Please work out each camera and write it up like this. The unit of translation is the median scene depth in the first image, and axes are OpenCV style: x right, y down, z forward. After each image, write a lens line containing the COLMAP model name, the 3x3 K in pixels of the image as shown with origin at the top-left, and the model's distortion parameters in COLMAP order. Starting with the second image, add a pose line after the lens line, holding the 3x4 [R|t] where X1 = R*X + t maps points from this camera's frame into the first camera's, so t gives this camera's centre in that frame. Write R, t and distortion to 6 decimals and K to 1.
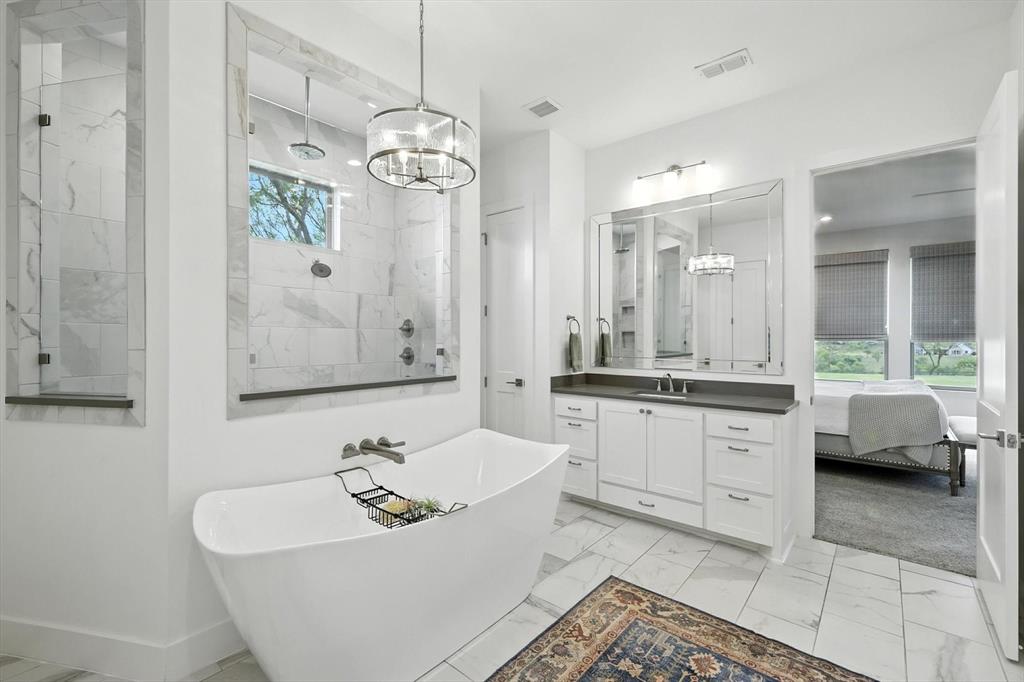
lens RADIAL K [[449.8, 0, 516.5], [0, 449.8, 337.2], [0, 0, 1]] dist [0.015088, 0.002358]
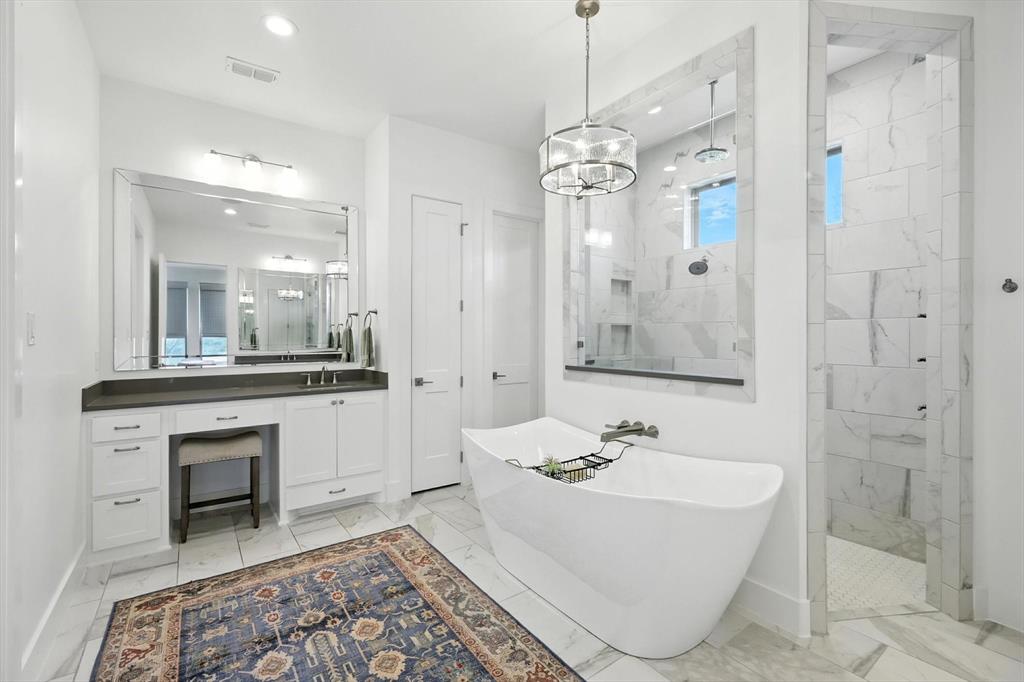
lens RADIAL K [[449.8, 0, 516.6], [0, 449.8, 337.2], [0, 0, 1]] dist [0.015088, 0.002358]
pose [[-0.241610, 0.002531, -0.970370, 0.779039], [-0.001780, 0.999994, 0.003051, 0.015368], [0.970372, 0.002464, -0.241604, 0.936371]]
